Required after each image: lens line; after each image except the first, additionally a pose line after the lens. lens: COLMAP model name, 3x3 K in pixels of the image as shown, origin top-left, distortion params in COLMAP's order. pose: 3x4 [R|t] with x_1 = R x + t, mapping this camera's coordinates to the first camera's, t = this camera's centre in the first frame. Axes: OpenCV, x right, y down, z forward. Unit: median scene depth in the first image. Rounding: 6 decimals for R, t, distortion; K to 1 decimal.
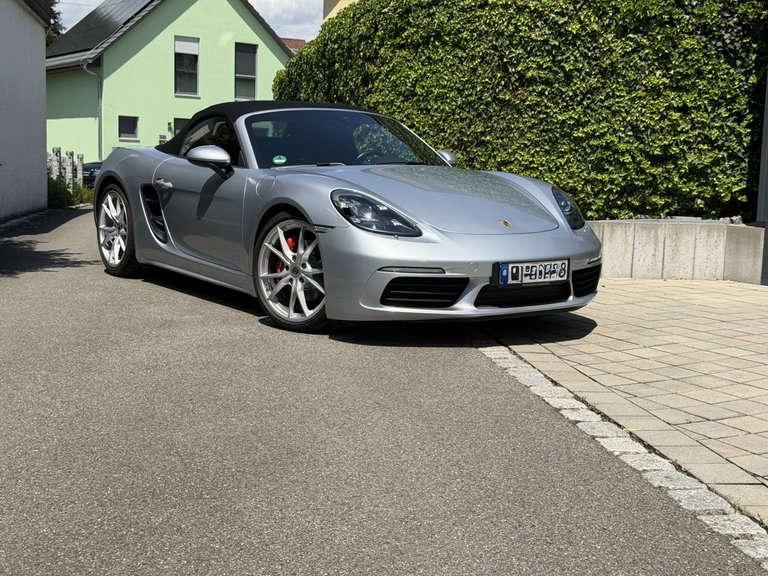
lens RADIAL K [[1110.6, 0, 384.0], [0, 1110.6, 288.0], [0, 0, 1]] dist [0.252124, -0.674956]
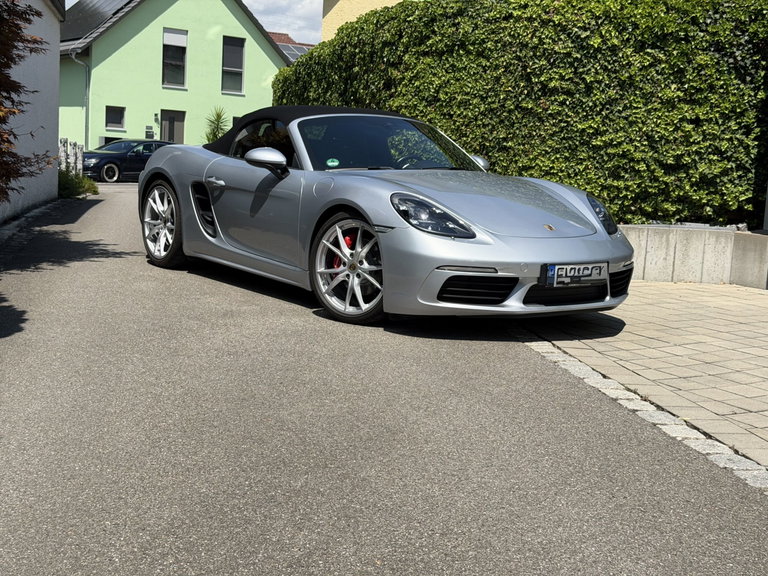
lens RADIAL K [[1111.9, 0, 380.2], [0, 1111.9, 283.0], [0, 0, 1]] dist [0.249592, -0.639004]
pose [[0.999453, 0.022547, 0.024201, -0.052739], [-0.022548, 0.999746, -0.000232, -0.000304], [-0.024200, -0.000314, 0.999707, -0.050942]]
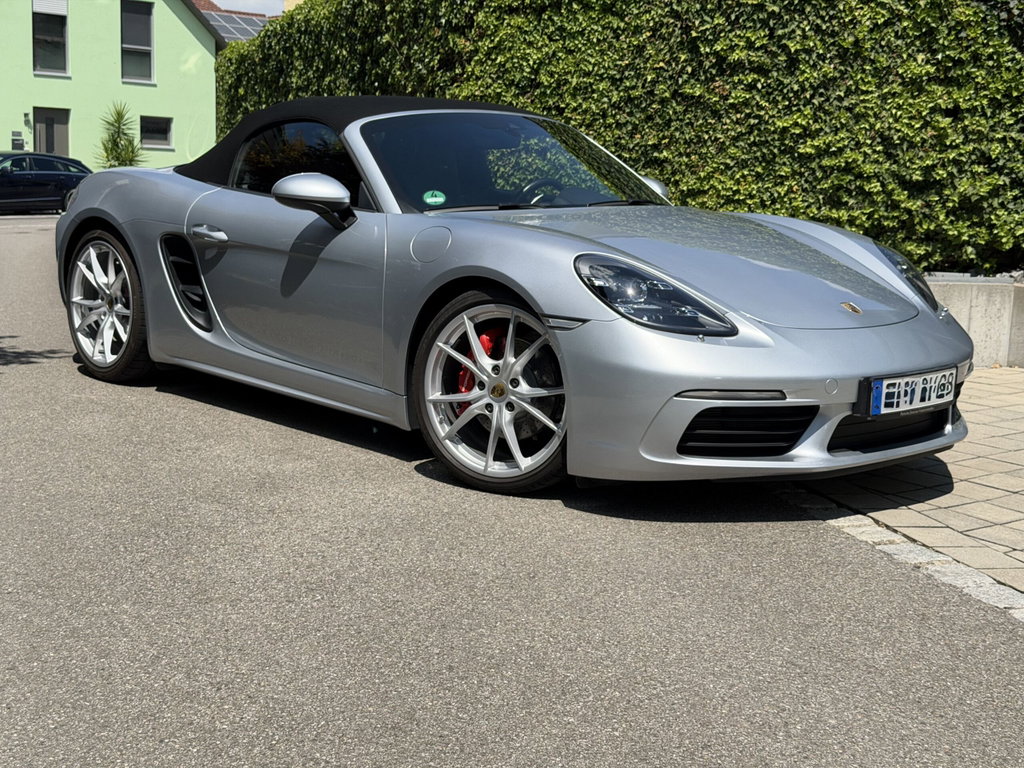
lens RADIAL K [[1480.8, 0, 512.0], [0, 1480.8, 384.0], [0, 0, 1]] dist [0.252124, -0.674956]
pose [[0.990199, -0.016458, 0.138692, -0.121620], [0.012186, 0.999426, 0.031595, -0.029431], [-0.139132, -0.029596, 0.989831, 0.149083]]
